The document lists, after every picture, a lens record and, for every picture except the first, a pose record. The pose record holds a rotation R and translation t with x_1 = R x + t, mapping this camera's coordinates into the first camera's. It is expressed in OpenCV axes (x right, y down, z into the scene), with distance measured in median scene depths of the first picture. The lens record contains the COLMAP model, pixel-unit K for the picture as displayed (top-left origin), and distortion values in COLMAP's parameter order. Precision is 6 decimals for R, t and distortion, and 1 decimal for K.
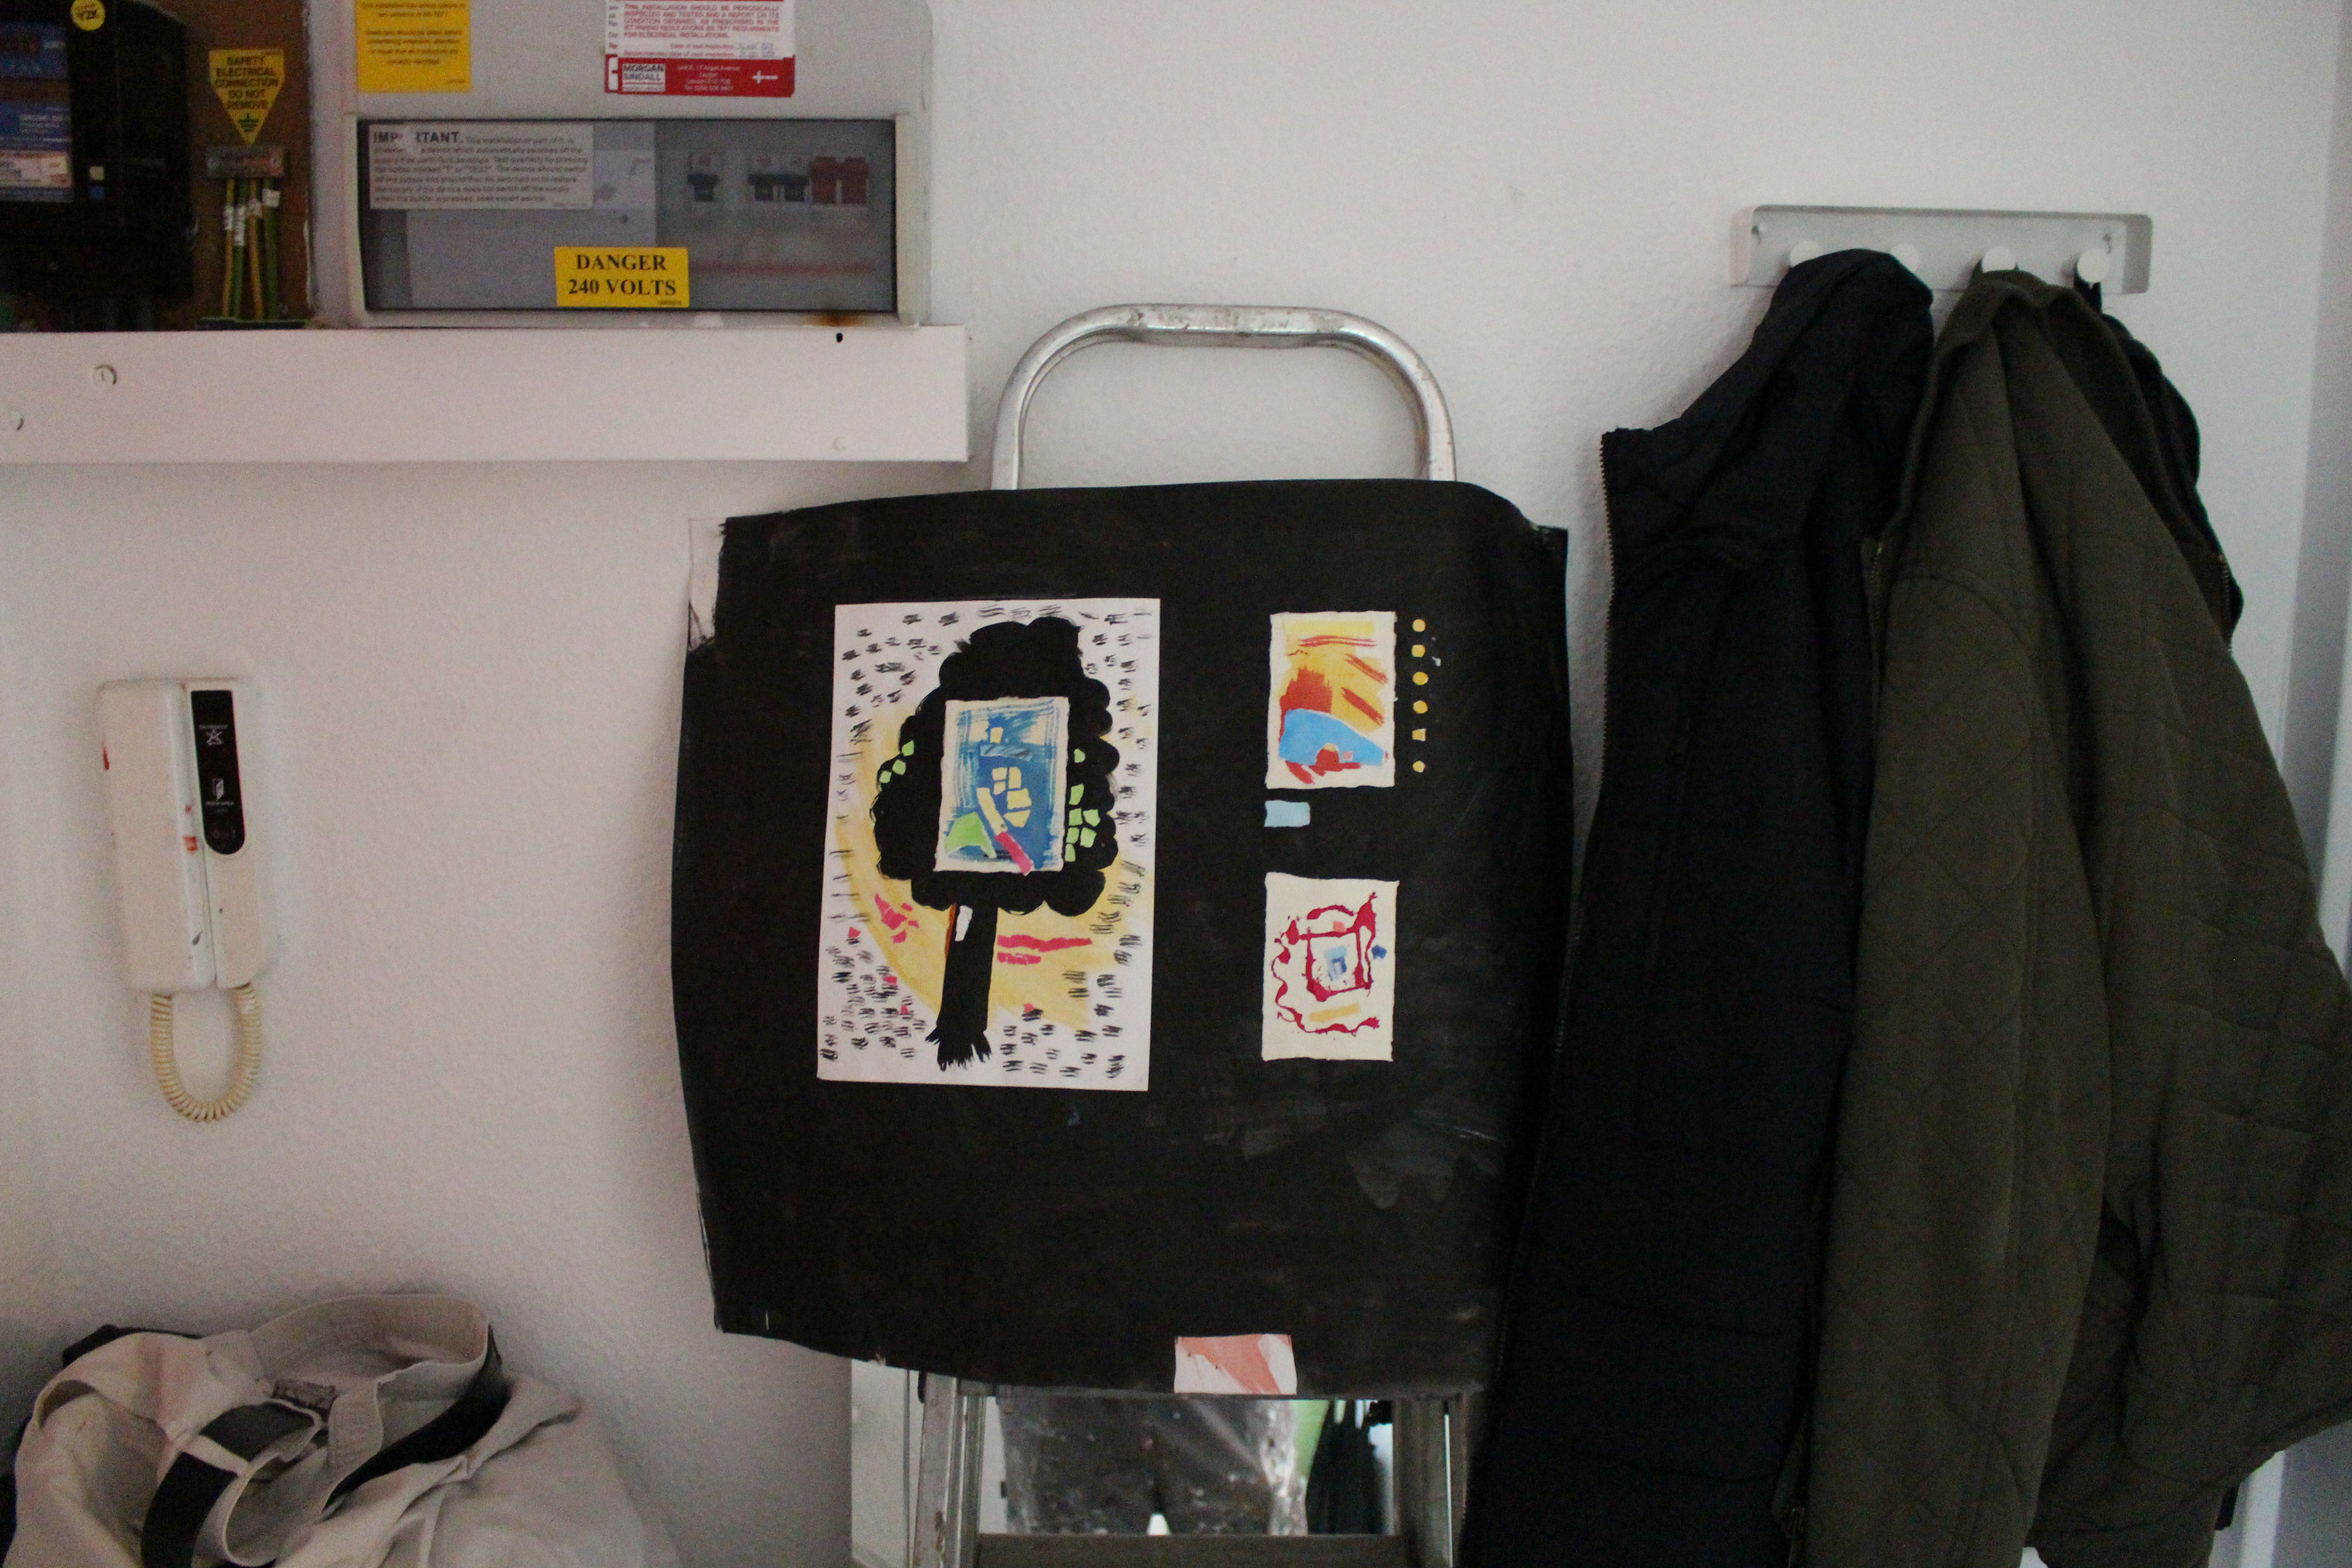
lens RADIAL K [[1929.6, 0, 1176.0], [0, 1929.6, 784.0], [0, 0, 1]] dist [-0.160111, 0.123088]
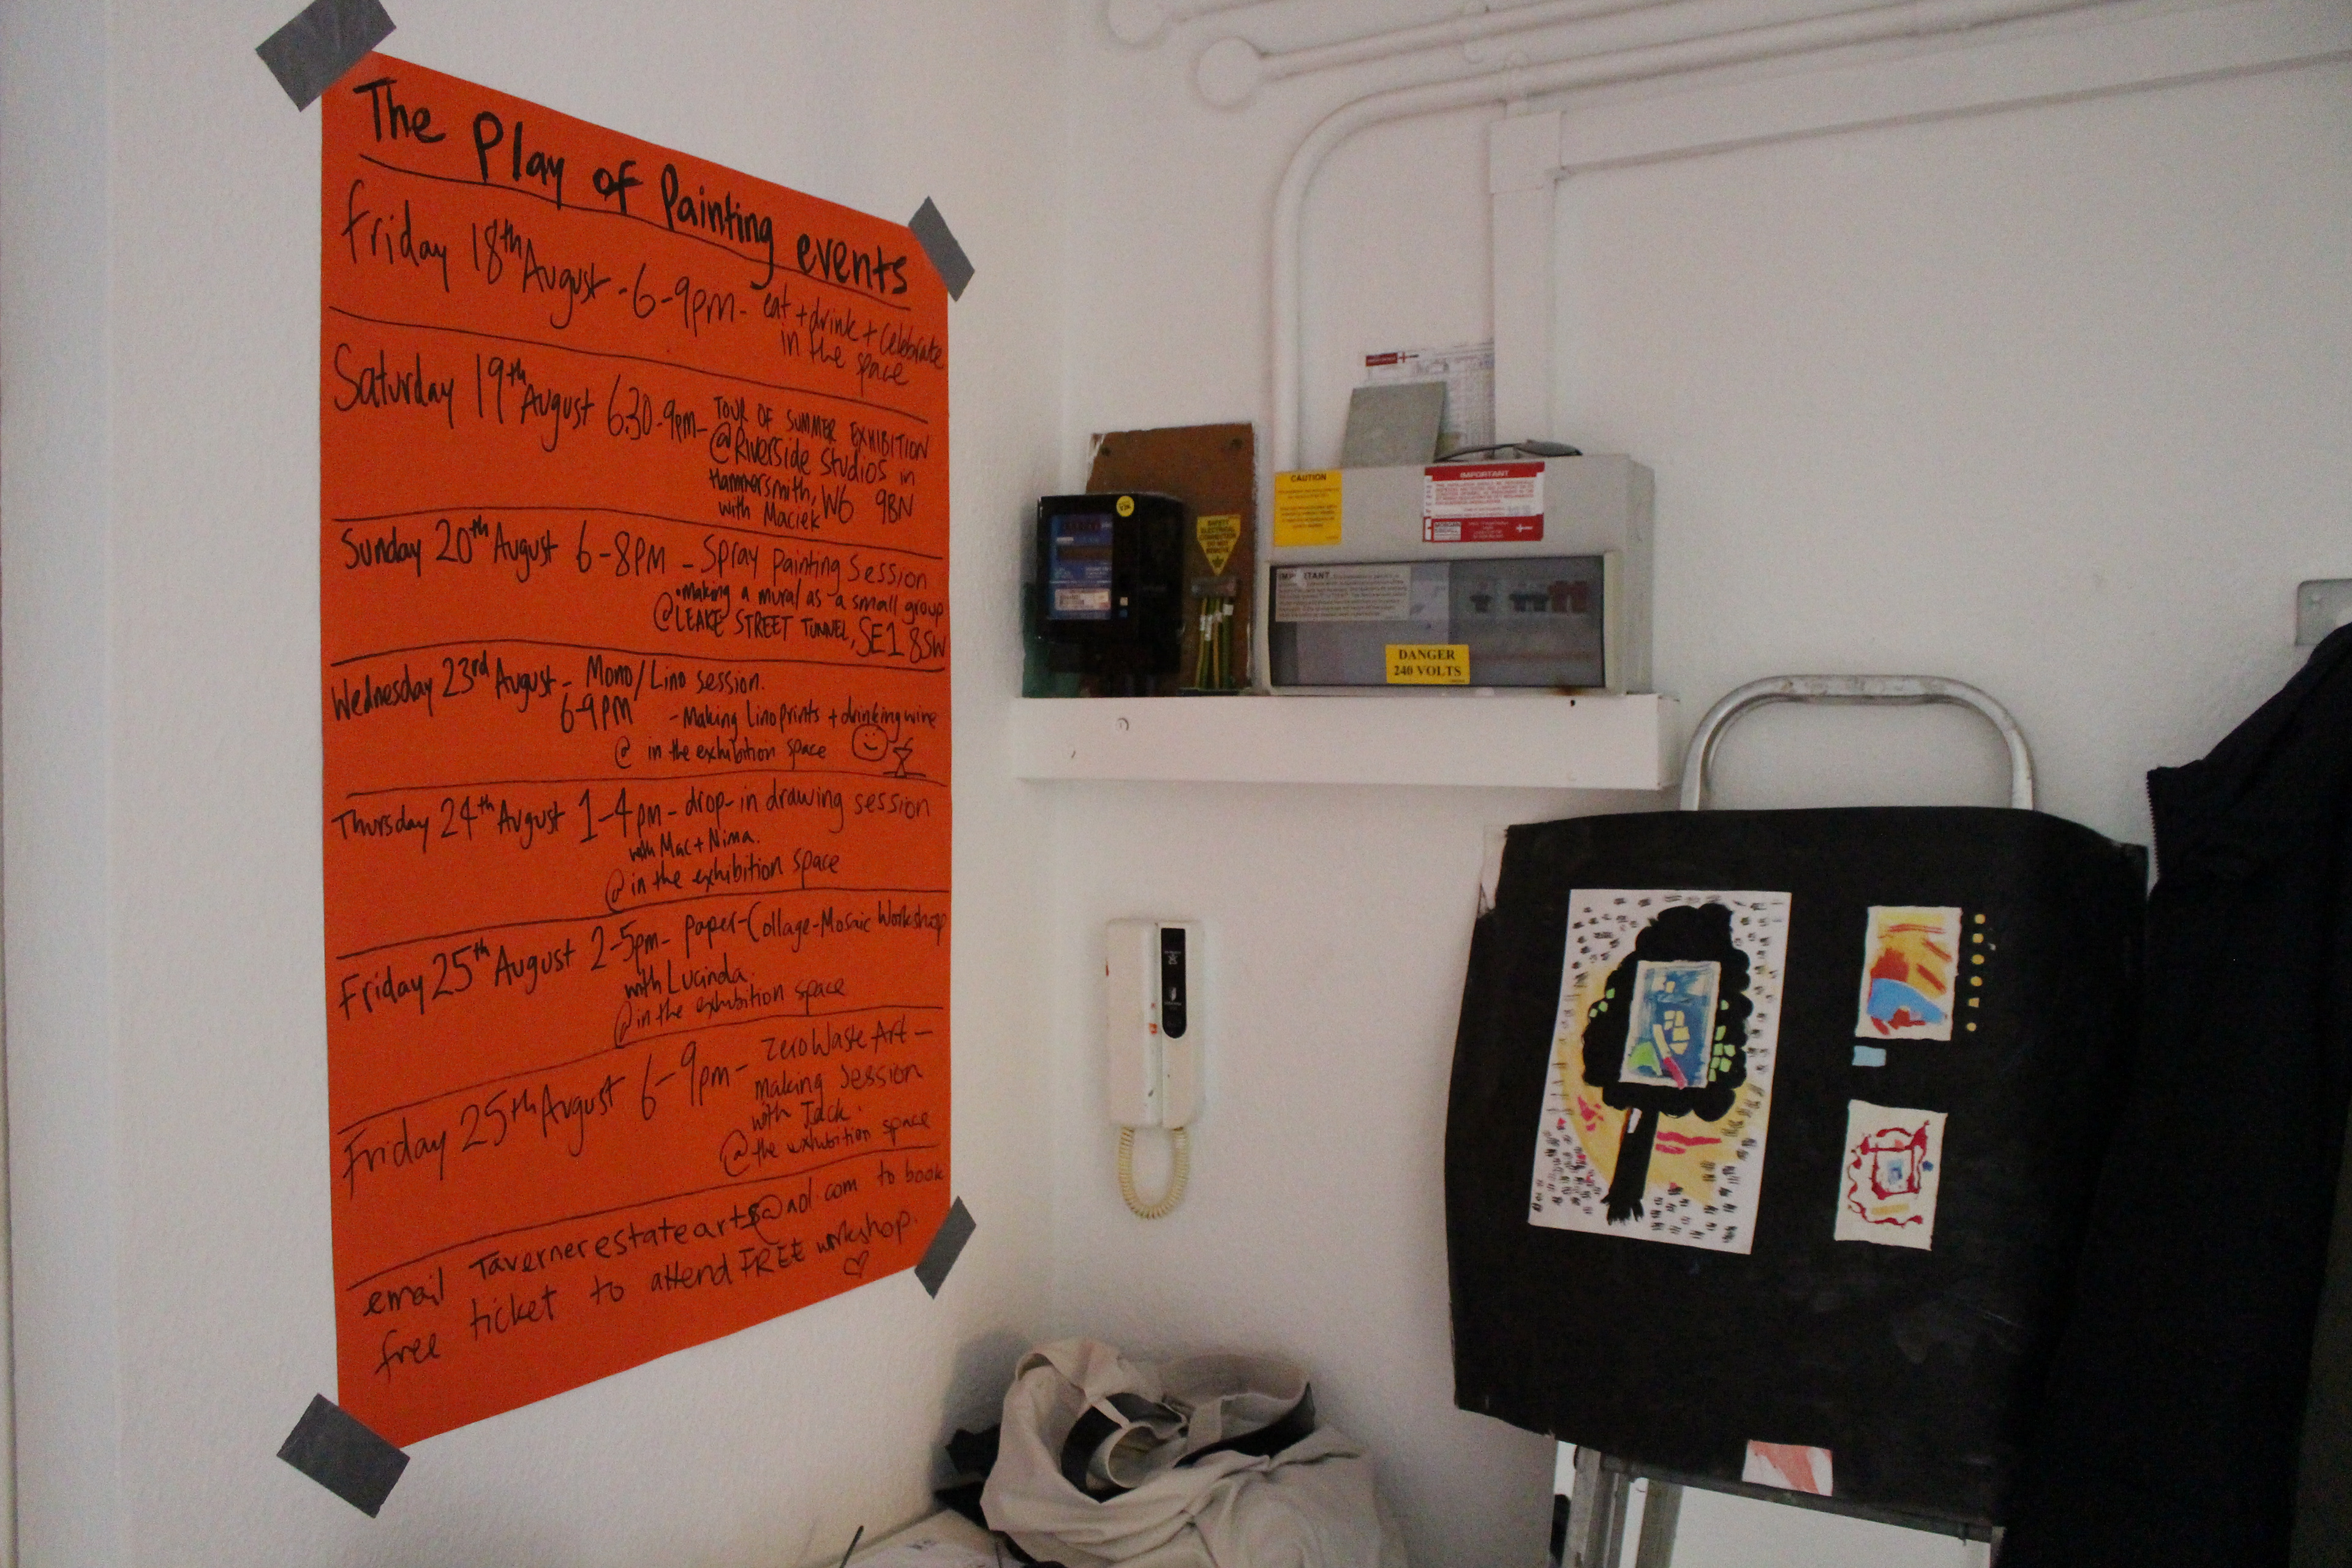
lens RADIAL K [[1929.6, 0, 1176.0], [0, 1929.6, 784.0], [0, 0, 1]] dist [-0.160111, 0.123088]
pose [[0.854310, 0.007150, -0.519715, 0.322500], [-0.085975, 0.988075, -0.127733, 0.036864], [0.512604, 0.153807, 0.844737, -0.369330]]
